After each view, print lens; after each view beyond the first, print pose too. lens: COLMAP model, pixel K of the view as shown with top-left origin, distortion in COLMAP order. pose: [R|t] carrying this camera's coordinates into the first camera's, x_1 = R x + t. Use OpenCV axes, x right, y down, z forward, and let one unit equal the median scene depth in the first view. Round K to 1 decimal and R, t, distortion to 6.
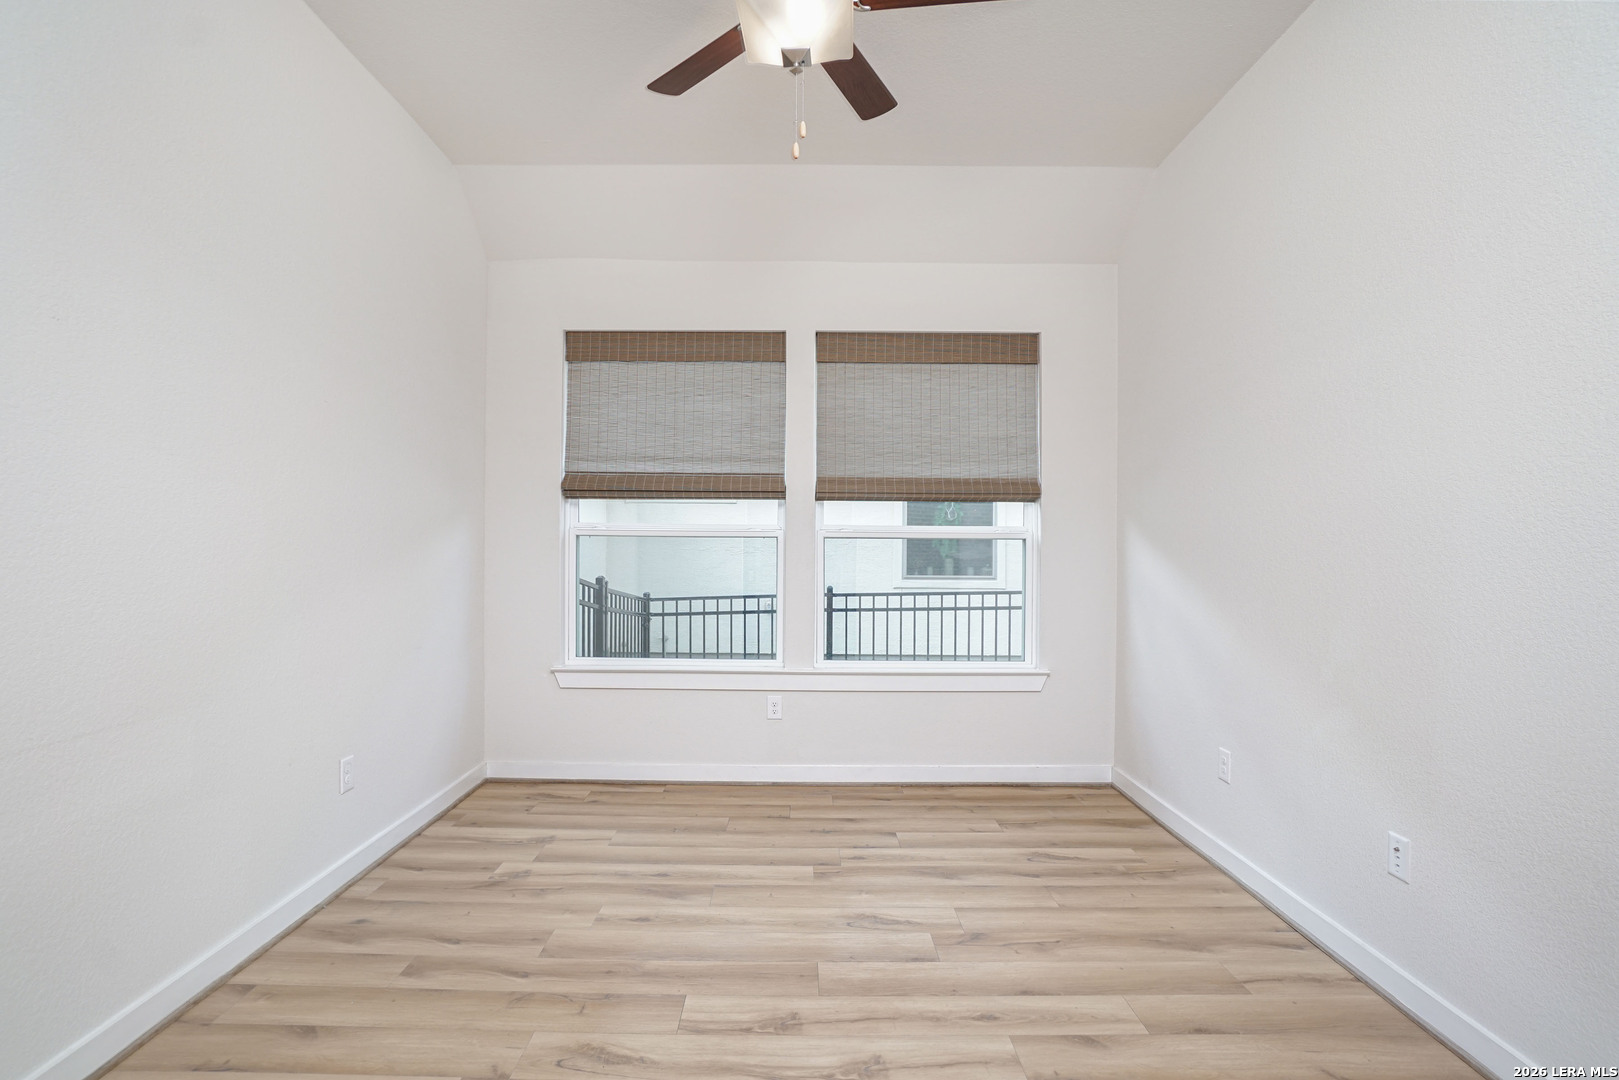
lens RADIAL K [[768.0, 0, 793.2], [0, 768.0, 543.2], [0, 0, 1]] dist [-0.055582, 0.021129]
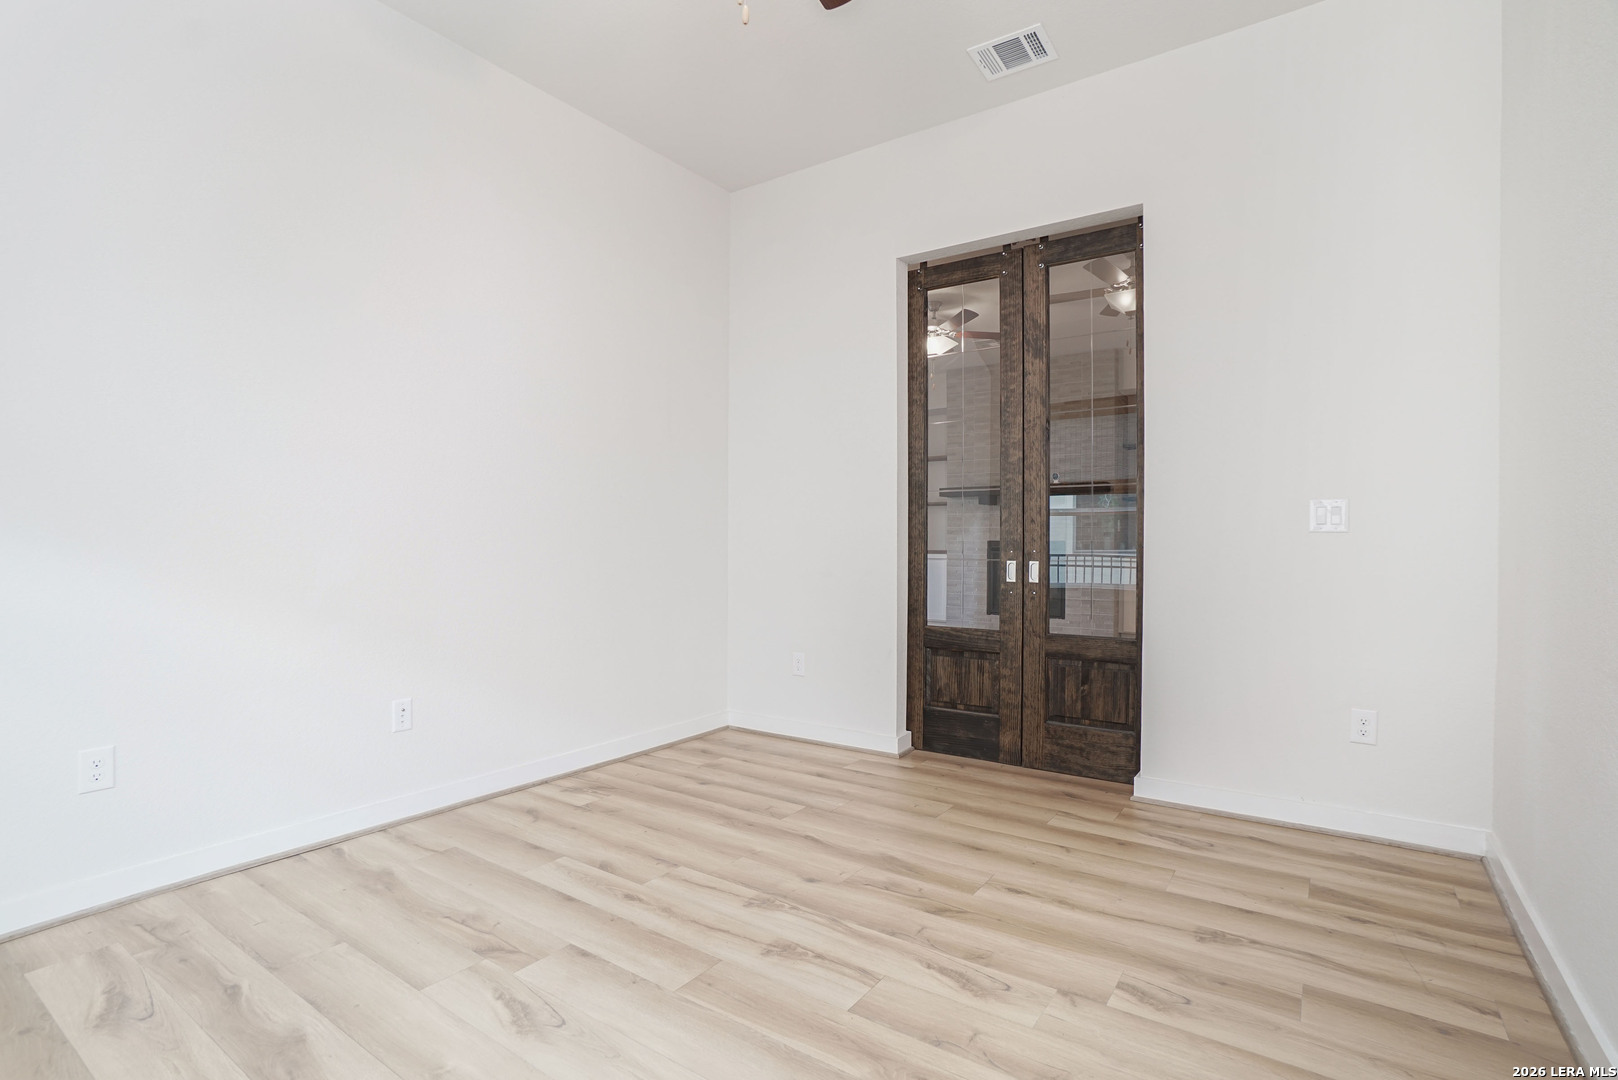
lens RADIAL K [[767.6, 0, 792.7], [0, 767.6, 543.2], [0, 0, 1]] dist [-0.055582, 0.021129]
pose [[-0.811512, -0.012145, 0.584209, -0.566272], [-0.009453, 0.999926, 0.007657, 0.089041], [-0.584259, 0.000691, -0.811567, 1.704650]]
